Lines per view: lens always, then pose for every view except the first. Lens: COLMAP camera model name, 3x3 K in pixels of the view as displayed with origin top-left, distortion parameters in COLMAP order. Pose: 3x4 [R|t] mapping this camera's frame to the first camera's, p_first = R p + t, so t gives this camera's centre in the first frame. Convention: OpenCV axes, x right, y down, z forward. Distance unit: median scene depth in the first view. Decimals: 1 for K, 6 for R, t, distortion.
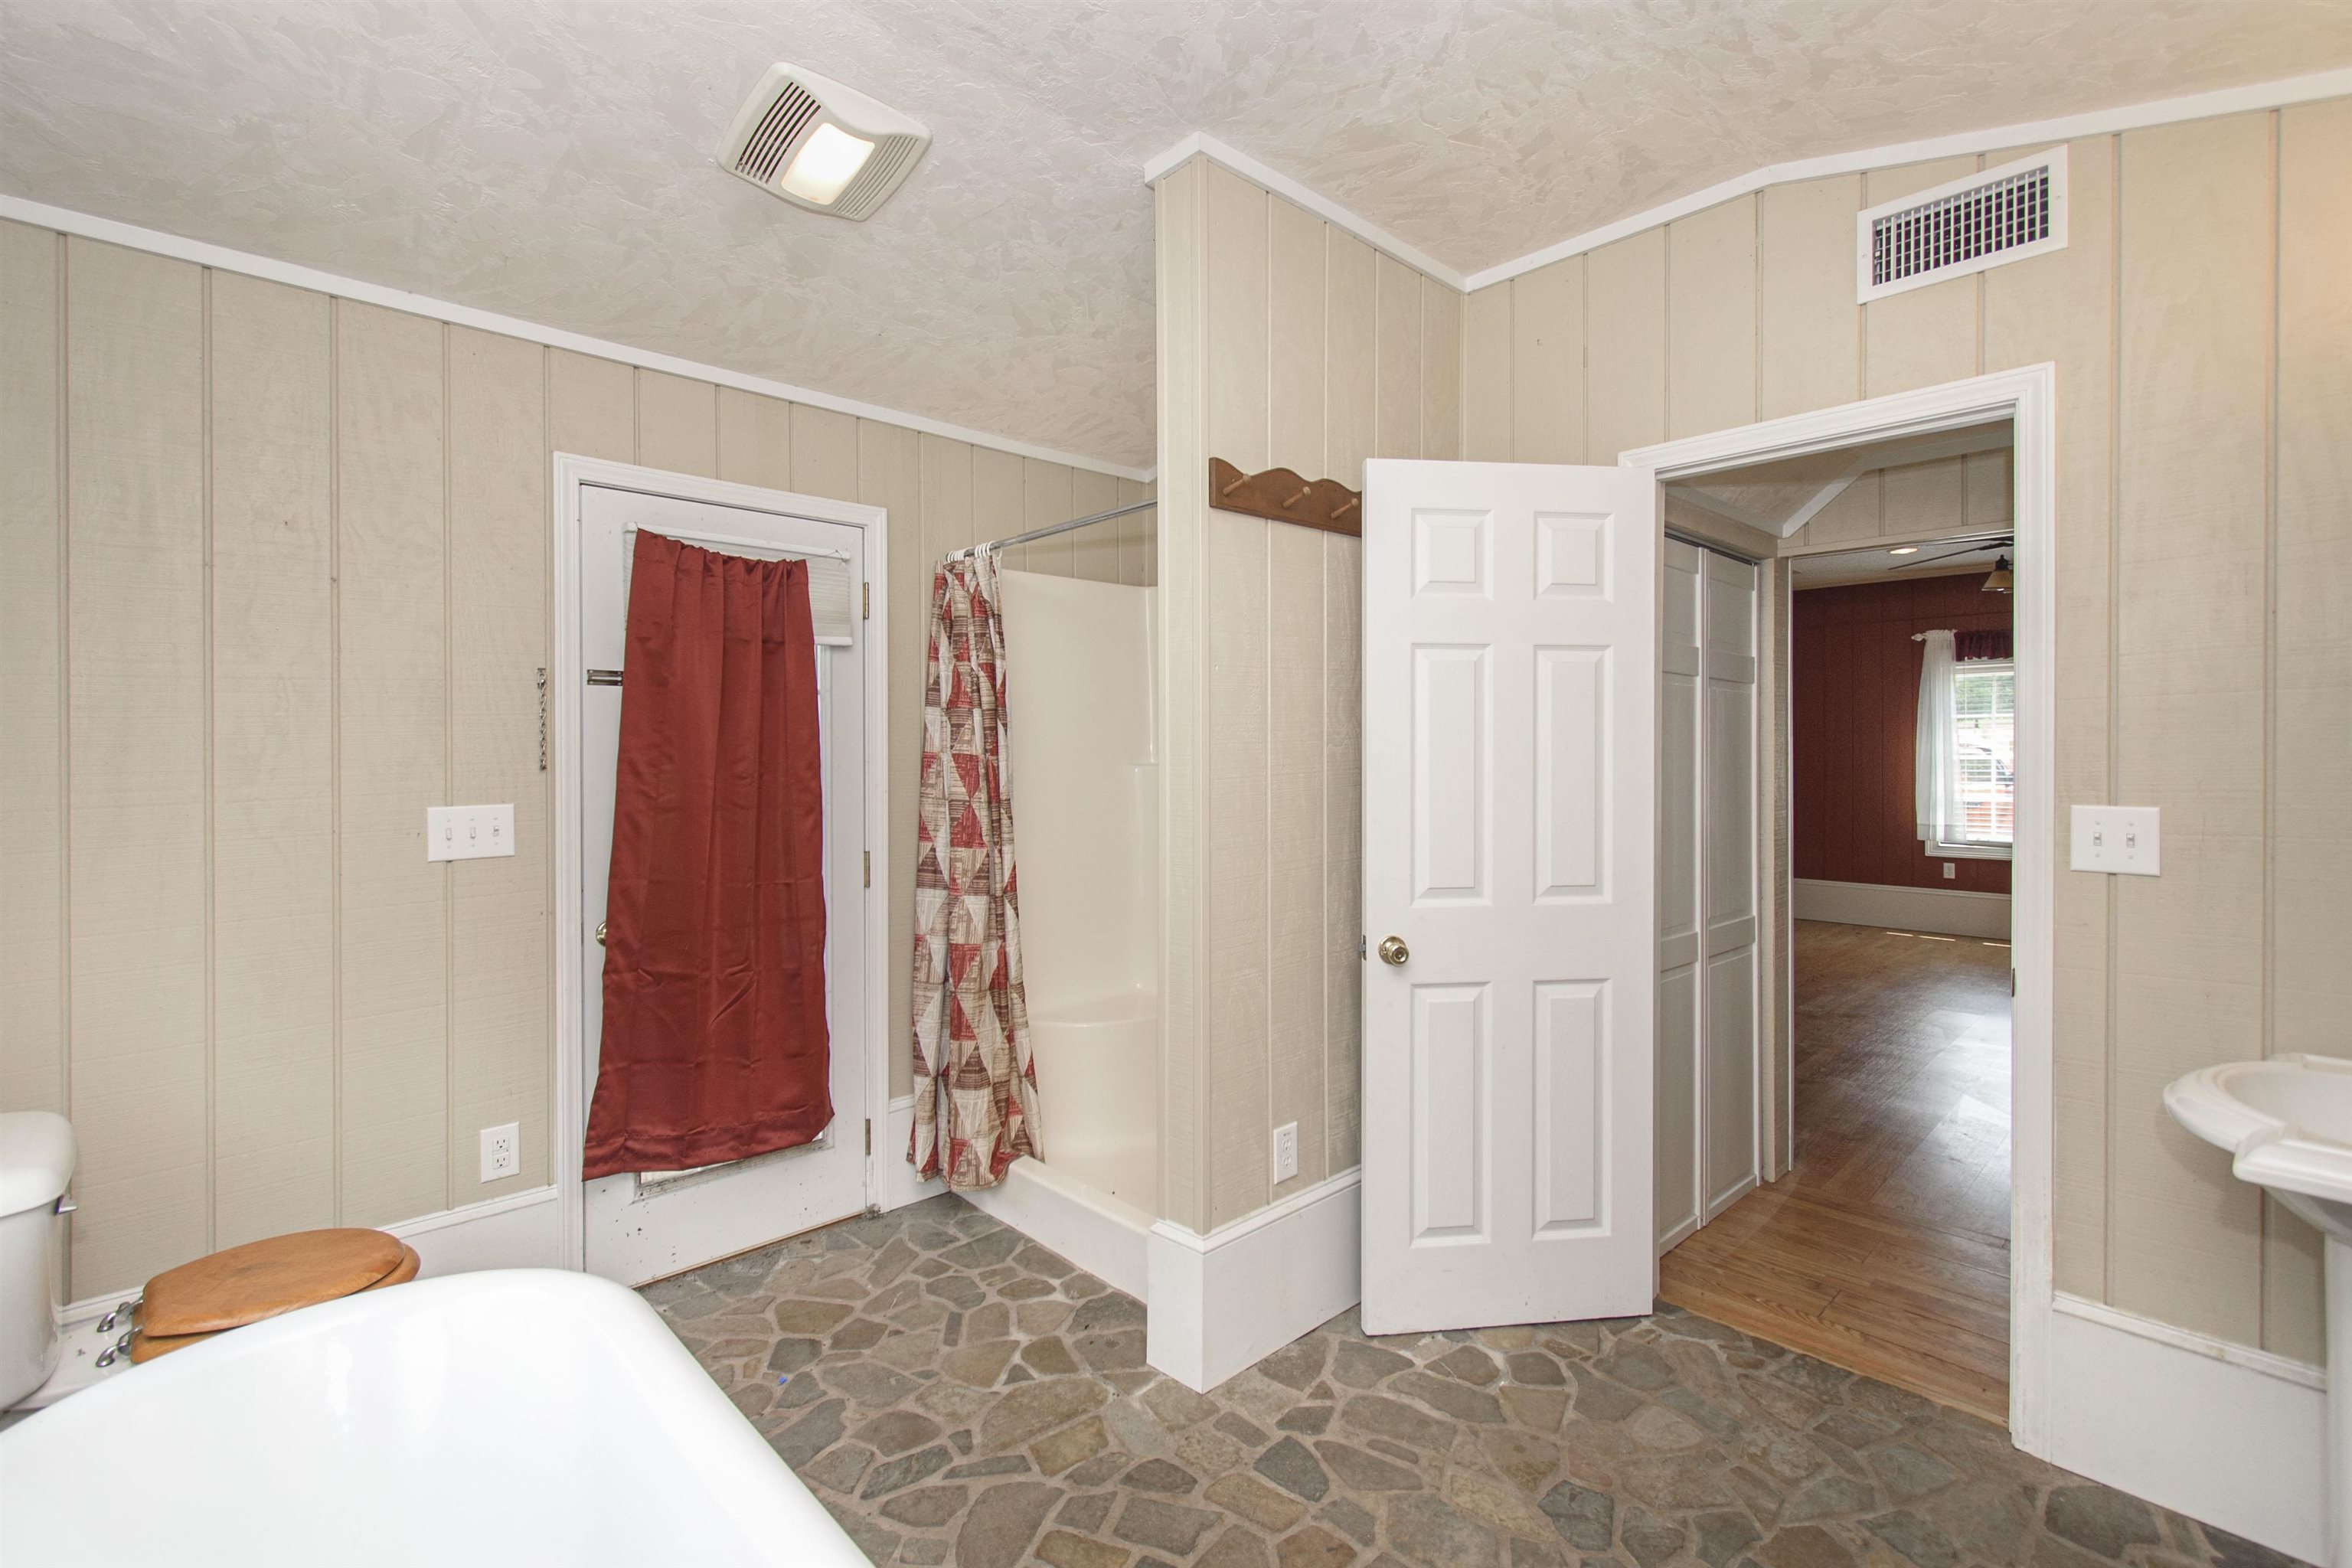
lens RADIAL K [[1052.0, 0, 1138.8], [0, 1052.0, 762.0], [0, 0, 1]] dist [0.001269, -0.000868]
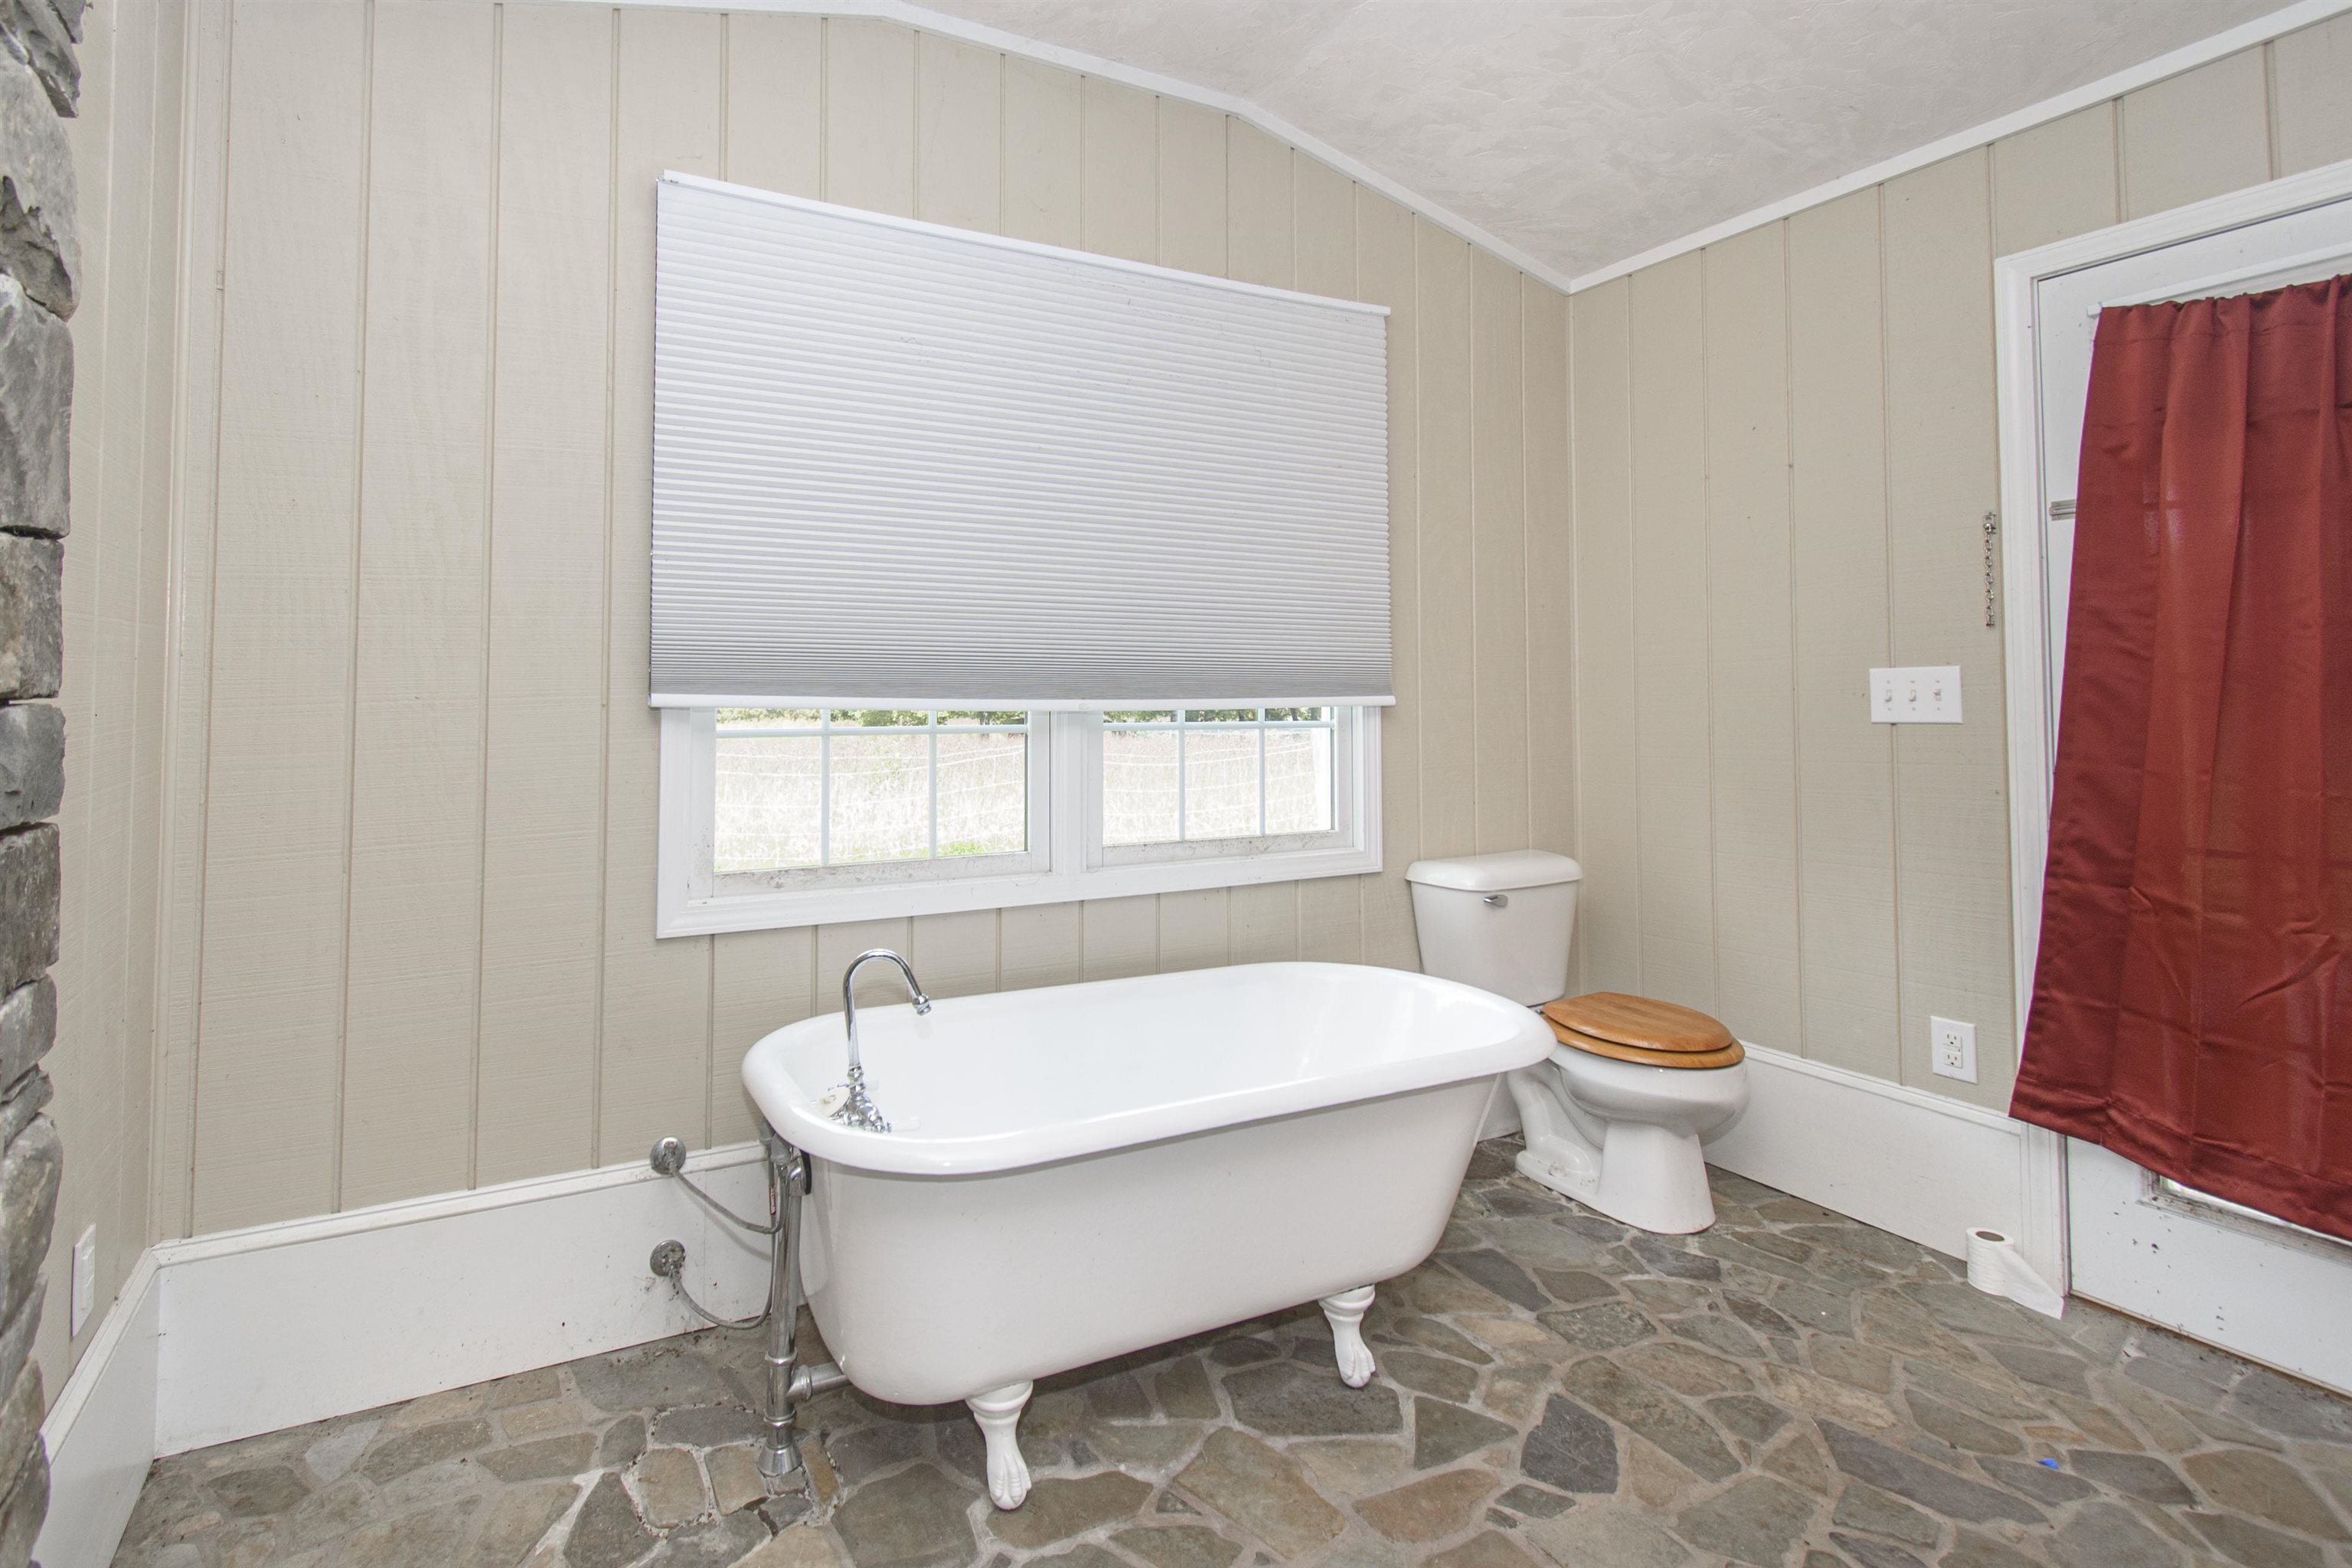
lens RADIAL K [[1247.9, 0, 1183.7], [0, 1247.9, 654.2], [0, 0, 1]] dist [0.001582, -0.000225]
pose [[-0.225022, -0.041428, -0.973473, 0.575623], [-0.003980, 0.999126, -0.041600, 0.074247], [0.974346, -0.005487, -0.224990, 0.569317]]
